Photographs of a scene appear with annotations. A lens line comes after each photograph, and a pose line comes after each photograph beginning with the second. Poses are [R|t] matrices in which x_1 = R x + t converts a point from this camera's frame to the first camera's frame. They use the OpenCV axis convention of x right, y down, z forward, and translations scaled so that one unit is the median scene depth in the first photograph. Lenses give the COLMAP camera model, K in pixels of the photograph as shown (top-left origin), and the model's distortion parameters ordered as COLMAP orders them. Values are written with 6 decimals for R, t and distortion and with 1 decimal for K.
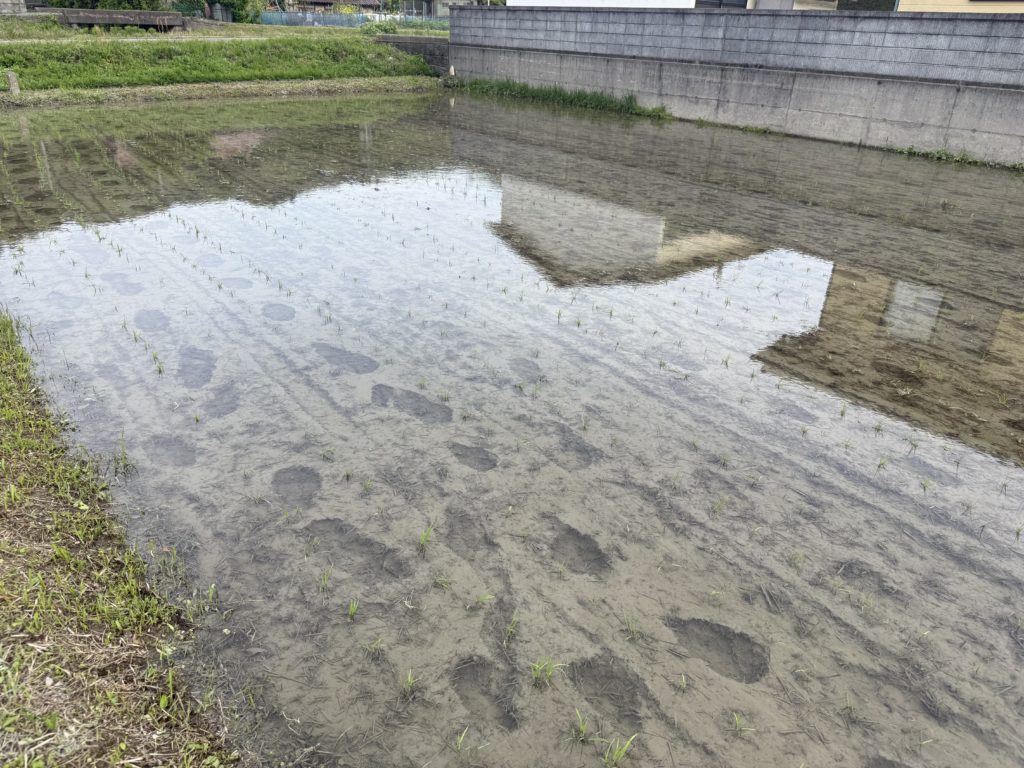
lens RADIAL K [[759.9, 0, 512.0], [0, 759.9, 384.0], [0, 0, 1]] dist [0.022773, -0.008057]
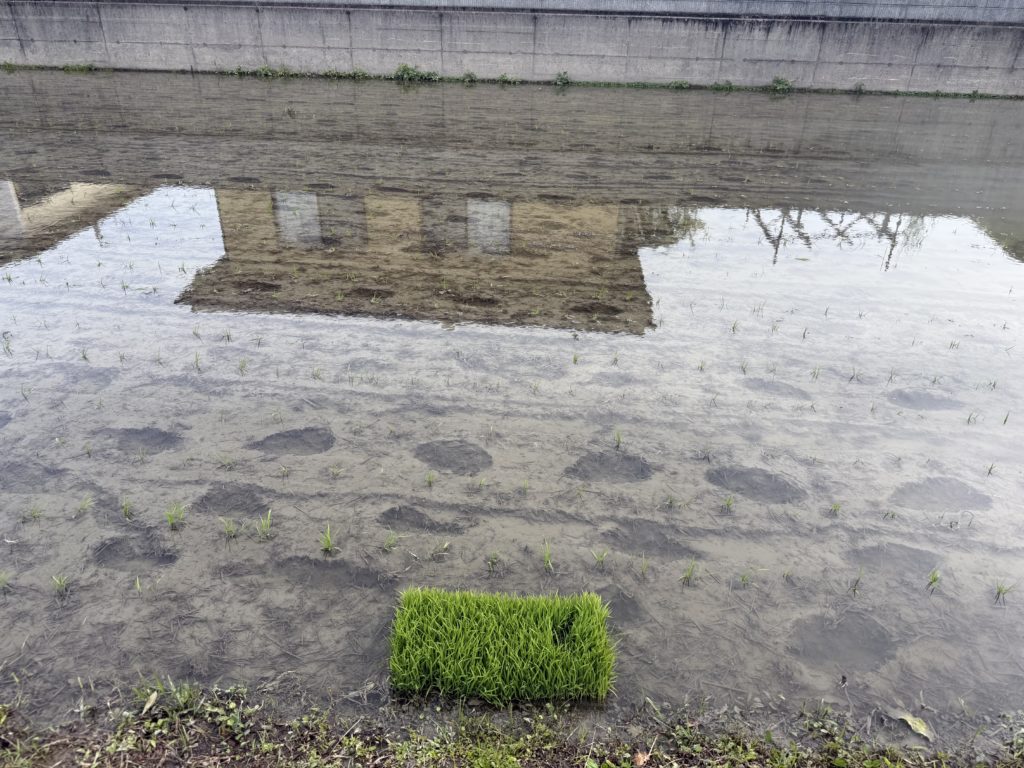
lens RADIAL K [[759.9, 0, 512.0], [0, 759.9, 384.0], [0, 0, 1]] dist [0.022773, -0.008057]
pose [[0.693570, -0.372845, 0.616399, -0.096755], [0.326857, 0.925374, 0.191959, 0.051413], [-0.641970, 0.068337, 0.763678, -0.095731]]
